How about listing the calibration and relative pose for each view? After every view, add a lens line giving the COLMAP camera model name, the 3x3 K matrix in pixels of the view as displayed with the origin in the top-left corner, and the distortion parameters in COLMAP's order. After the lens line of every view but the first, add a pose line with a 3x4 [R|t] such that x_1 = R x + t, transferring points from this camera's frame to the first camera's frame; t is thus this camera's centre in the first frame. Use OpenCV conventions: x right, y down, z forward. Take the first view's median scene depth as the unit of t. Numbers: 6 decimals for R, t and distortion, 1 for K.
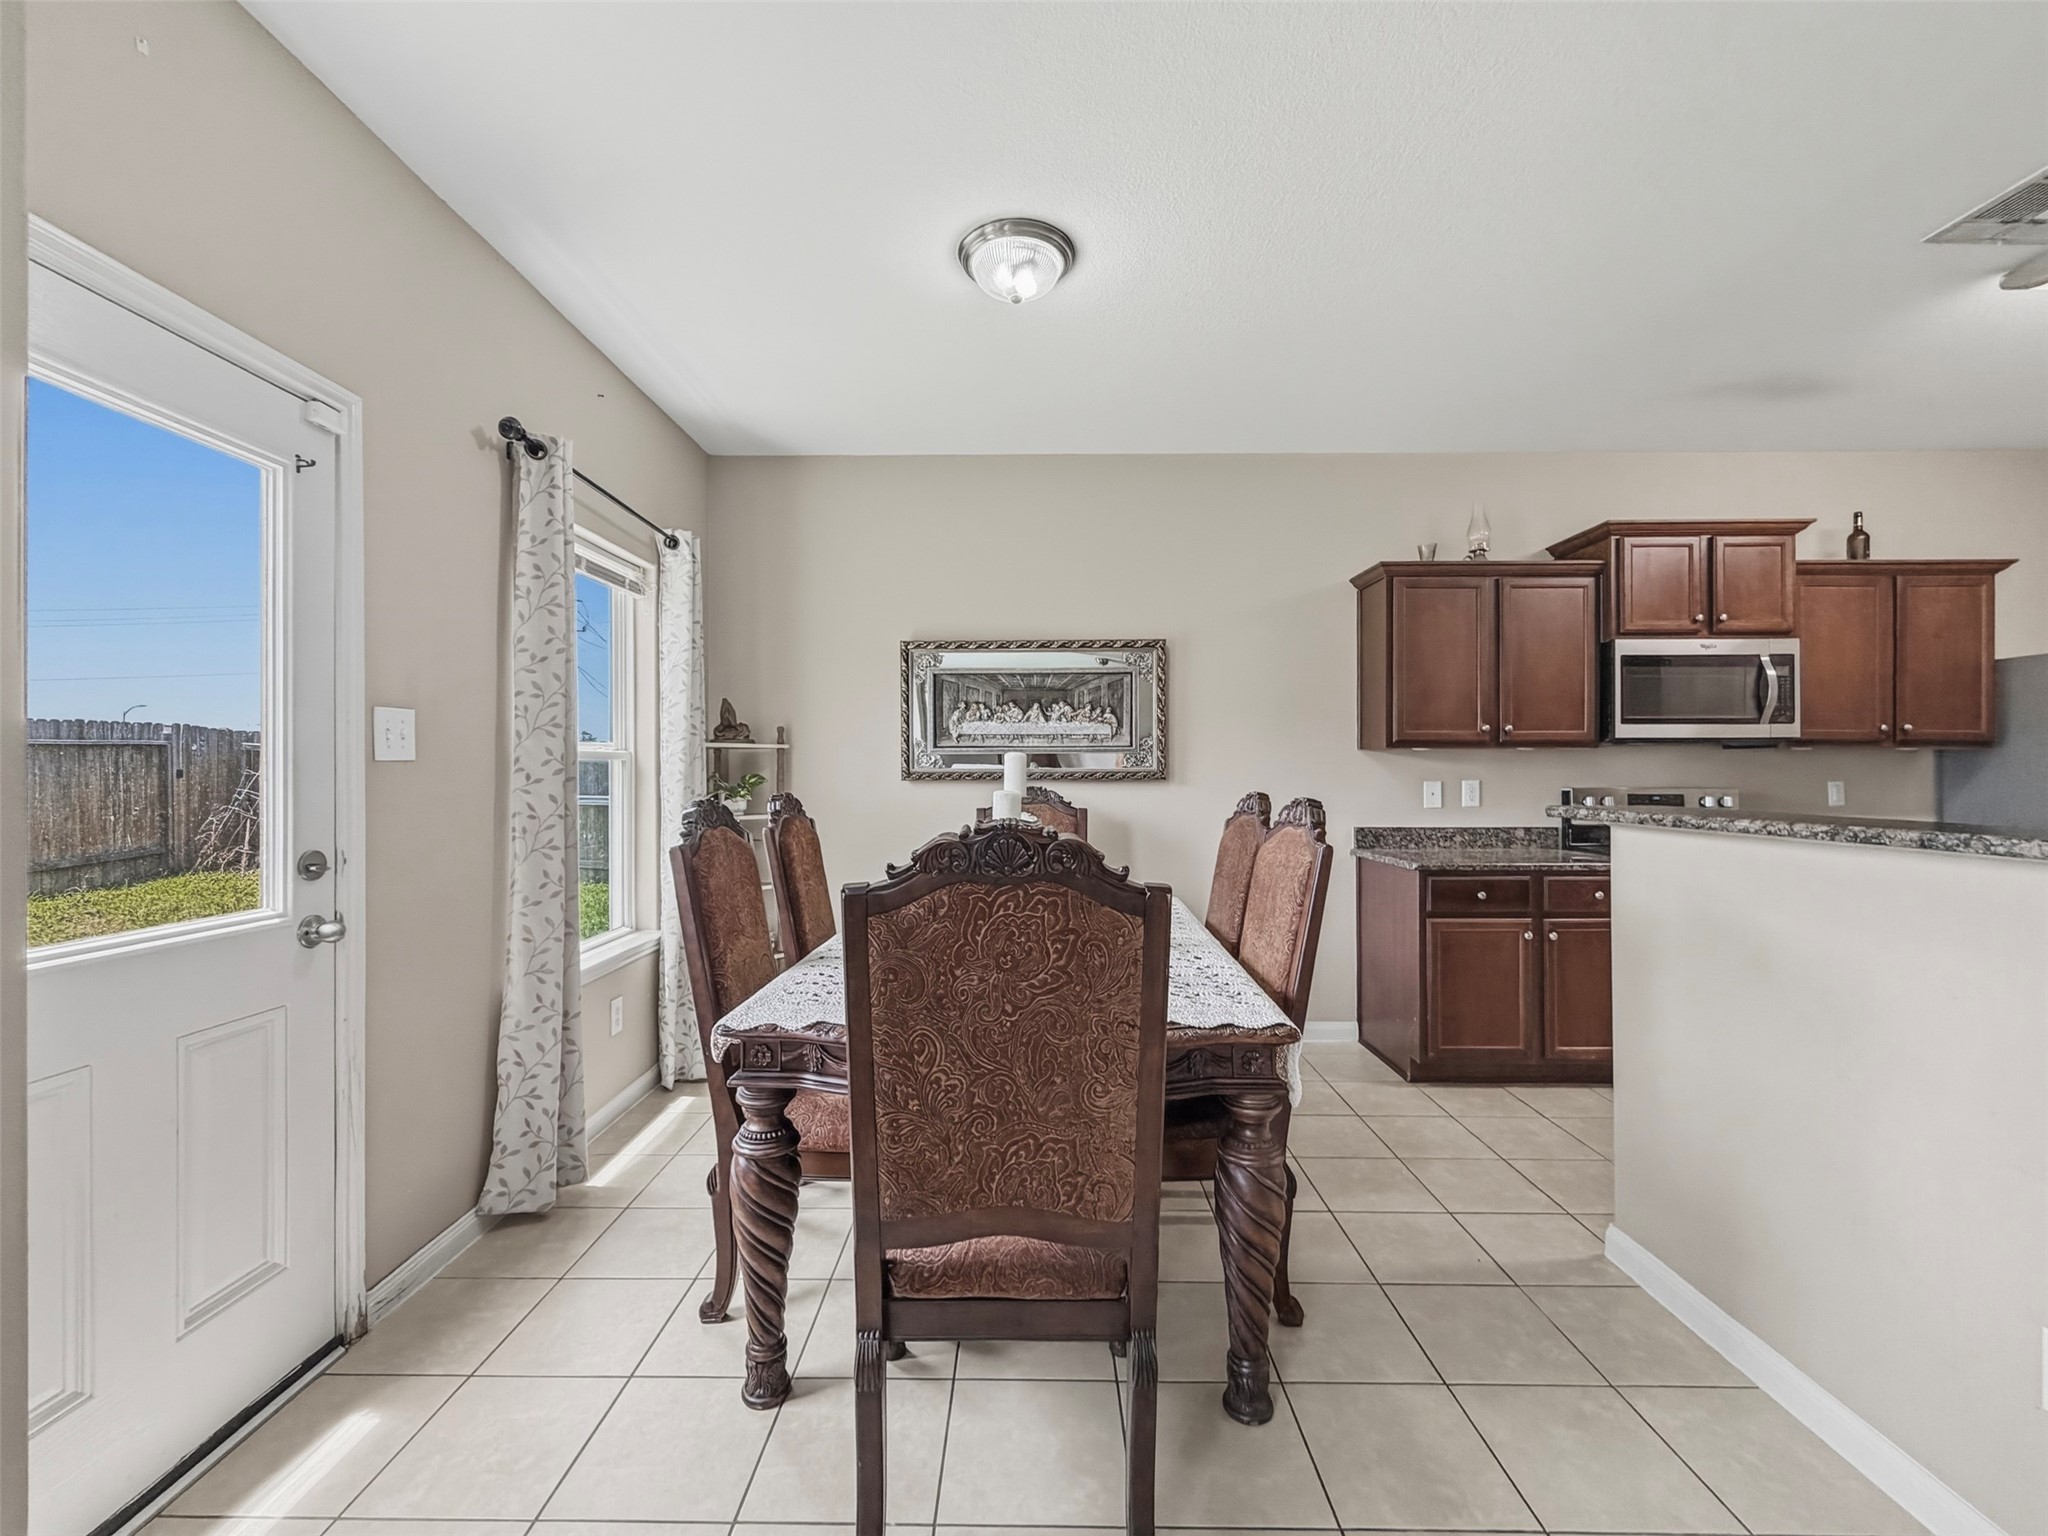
lens RADIAL K [[825.3, 0, 1030.1], [0, 825.3, 770.5], [0, 0, 1]] dist [0.002921, -0.000395]
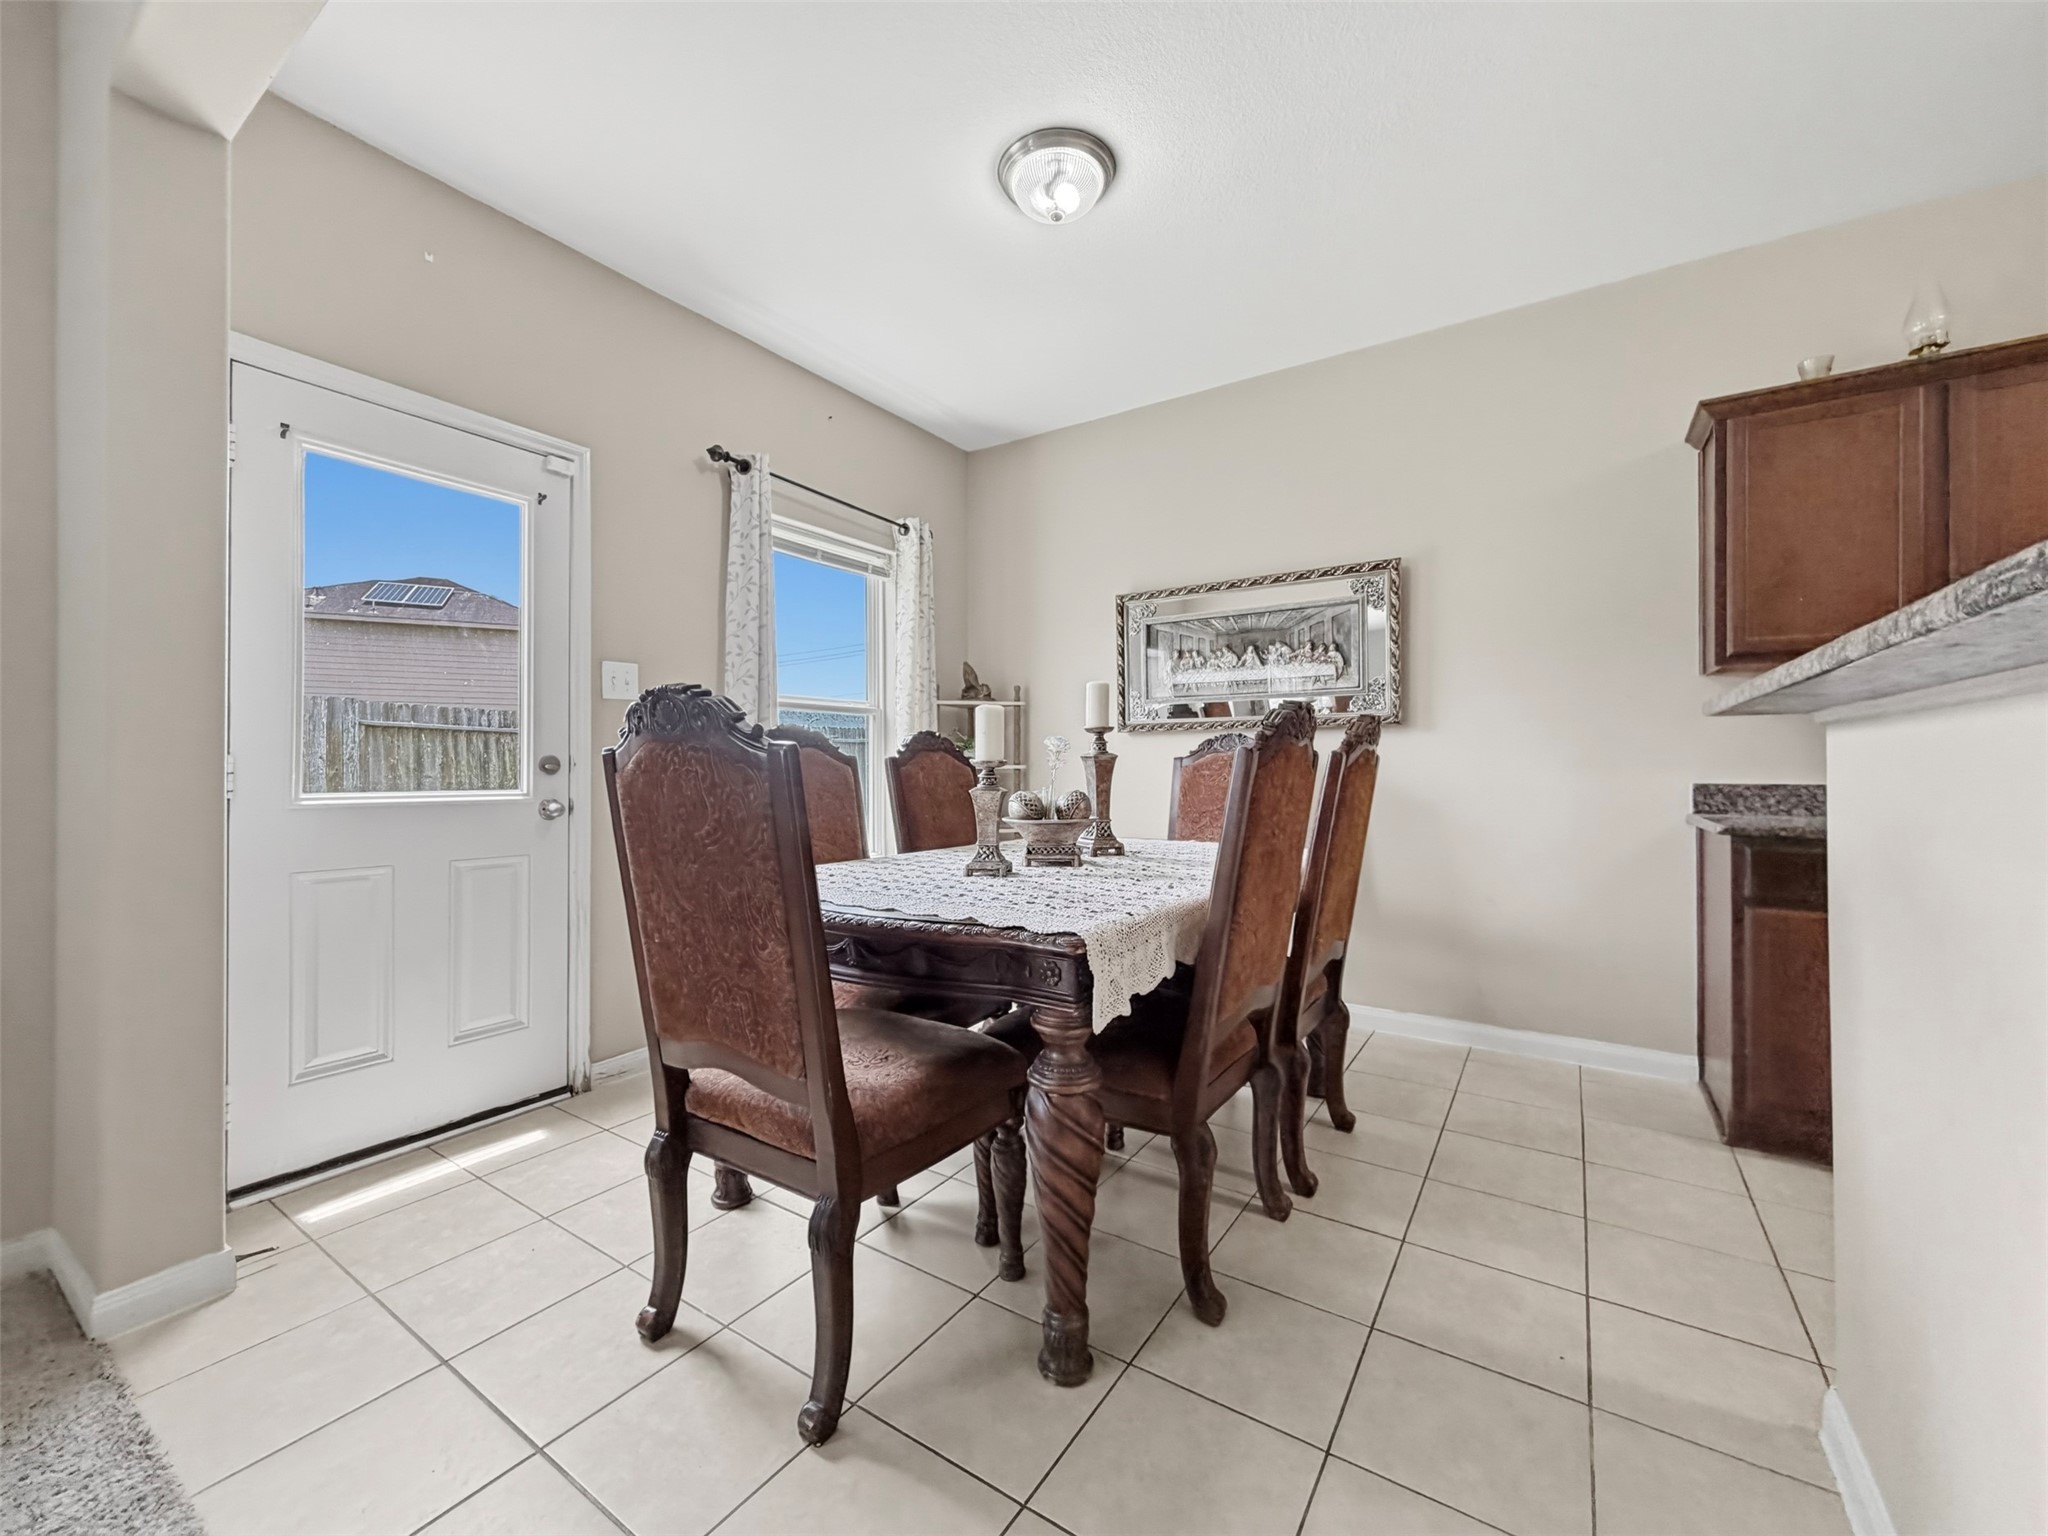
lens RADIAL K [[825.3, 0, 1092.0], [0, 825.3, 772.2], [0, 0, 1]] dist [0.002921, -0.000395]
pose [[0.842871, -0.003554, -0.538104, 0.394952], [0.002315, 0.999993, -0.002979, 0.069297], [0.538111, 0.001265, 0.842873, 0.137232]]
